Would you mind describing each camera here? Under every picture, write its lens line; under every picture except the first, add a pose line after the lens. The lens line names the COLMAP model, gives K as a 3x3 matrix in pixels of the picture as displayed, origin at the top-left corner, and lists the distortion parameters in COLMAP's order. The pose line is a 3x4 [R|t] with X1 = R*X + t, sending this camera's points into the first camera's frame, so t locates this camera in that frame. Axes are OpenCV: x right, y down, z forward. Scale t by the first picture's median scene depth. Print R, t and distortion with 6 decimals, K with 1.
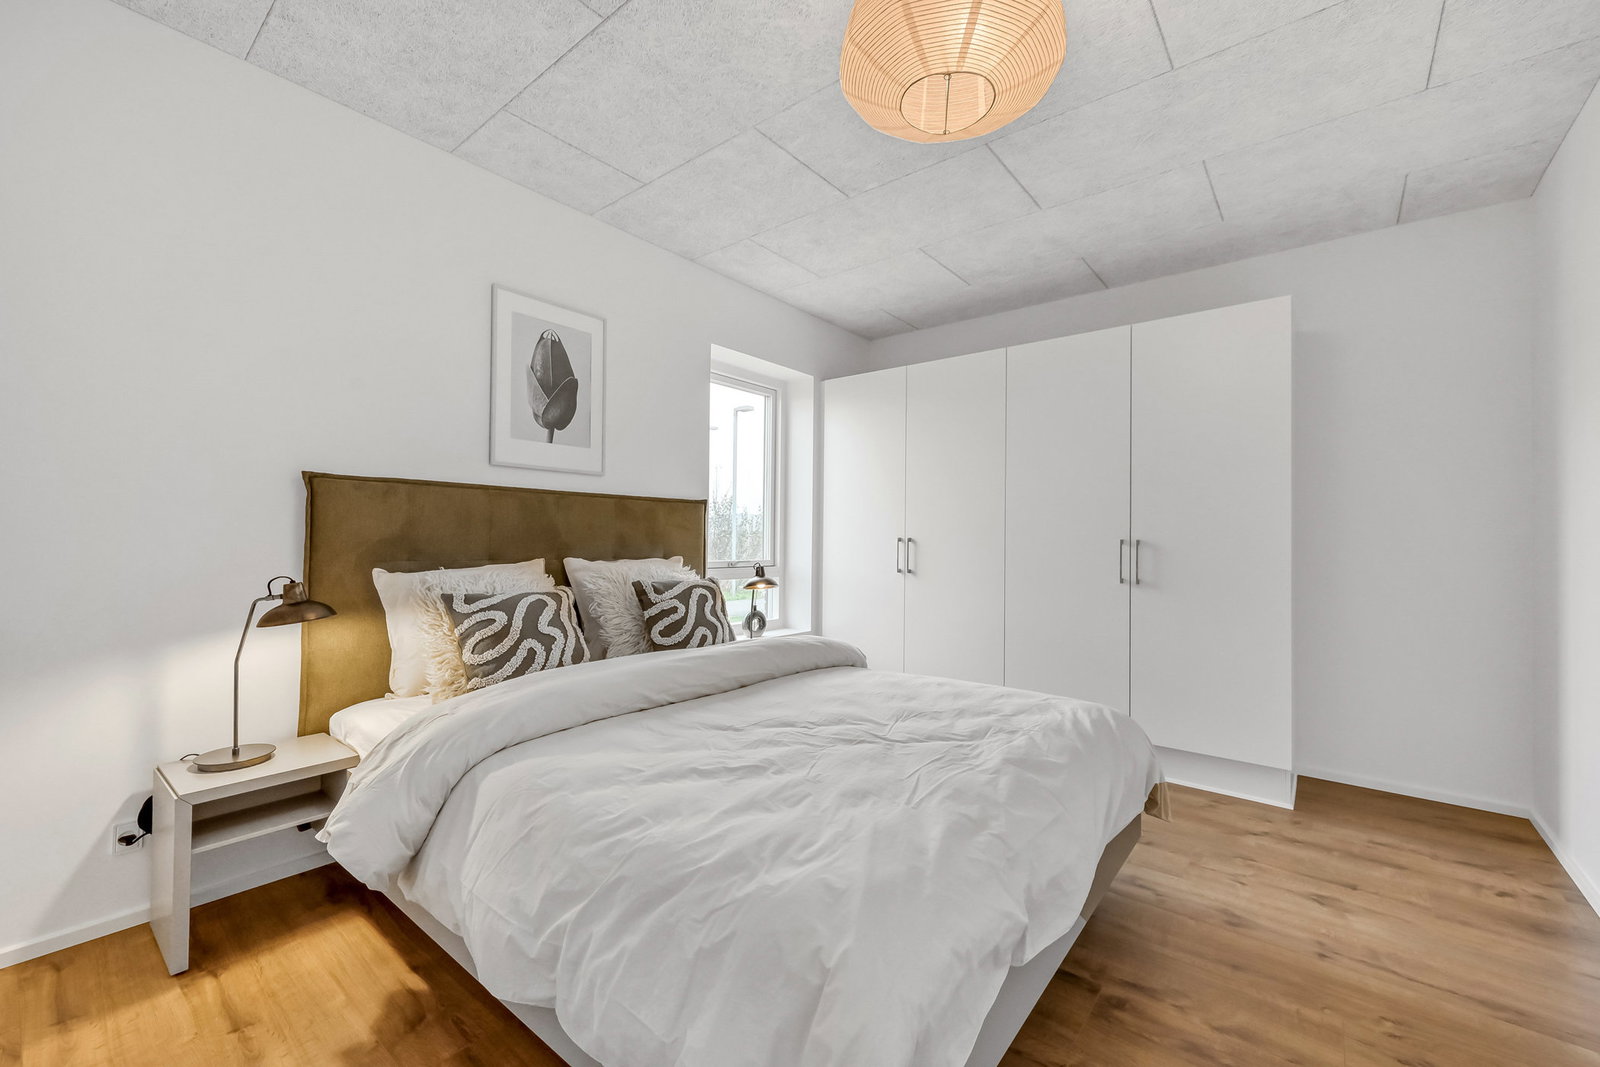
lens RADIAL K [[650.7, 0, 796.3], [0, 650.7, 538.5], [0, 0, 1]] dist [0.003024, 0.000171]
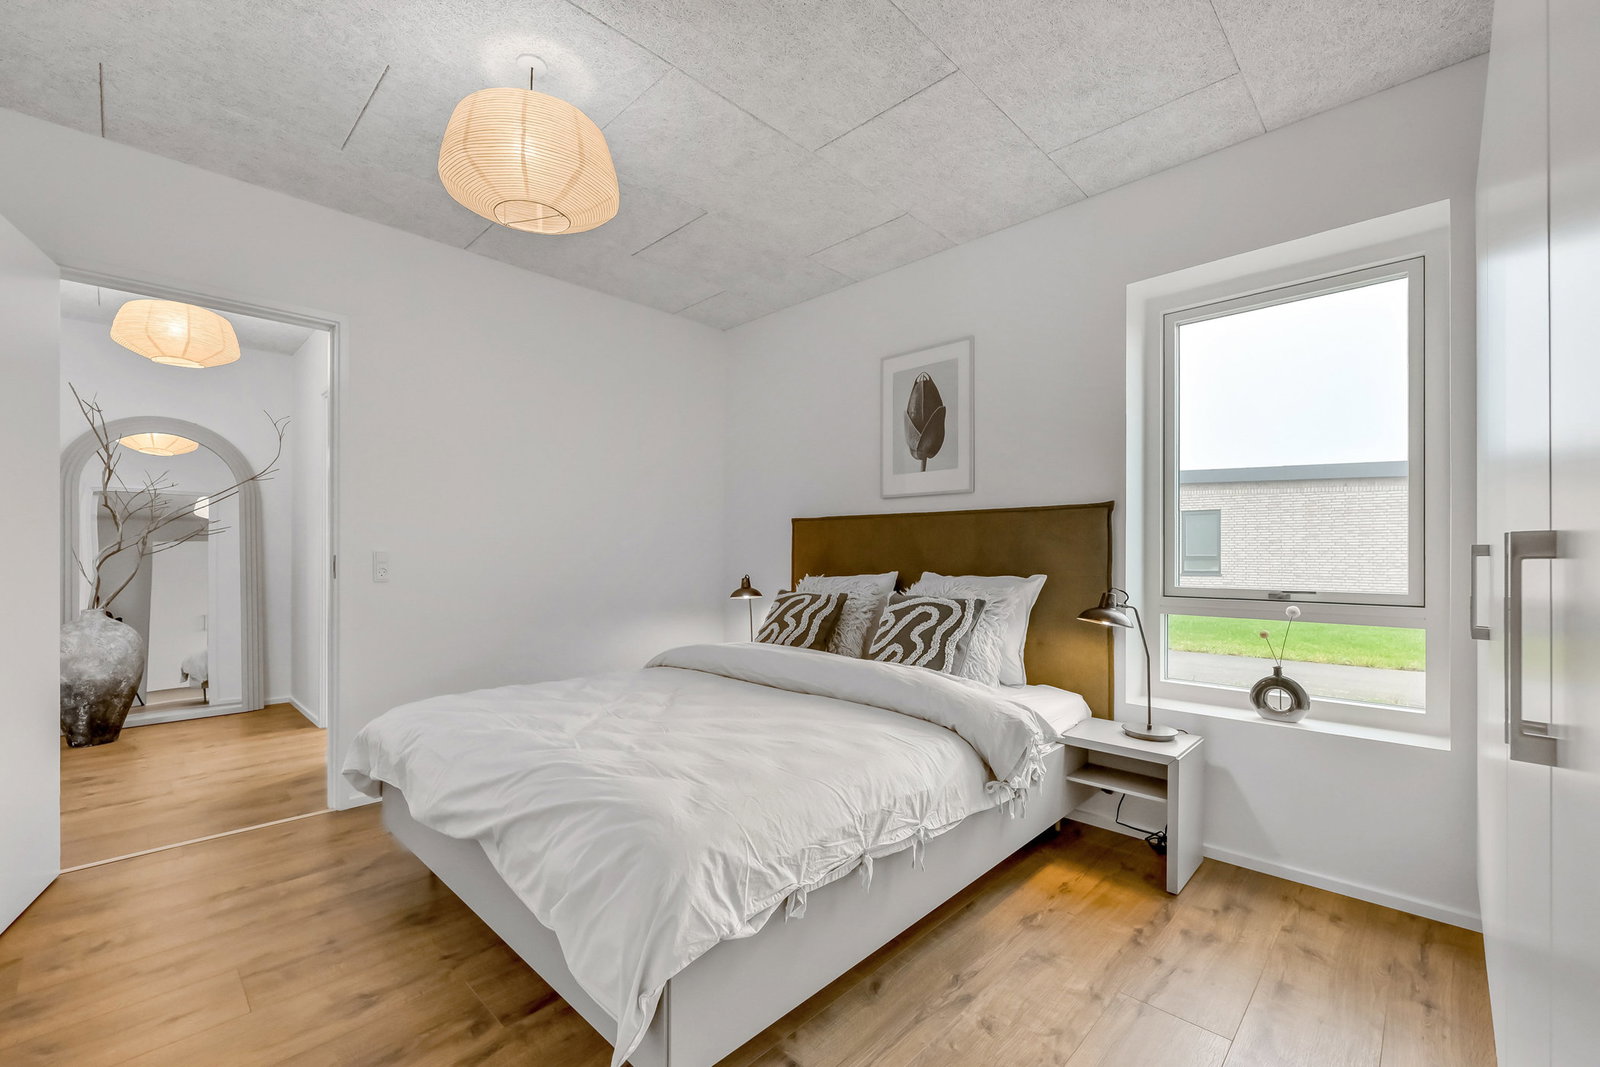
lens RADIAL K [[667.9, 0, 795.3], [0, 667.9, 560.4], [0, 0, 1]] dist [0.001868, 0.000017]
pose [[-0.087827, -0.000869, -0.996135, 0.818749], [0.000093, 1.000000, -0.000880, 0.011032], [0.996136, -0.000170, -0.087827, 0.884531]]
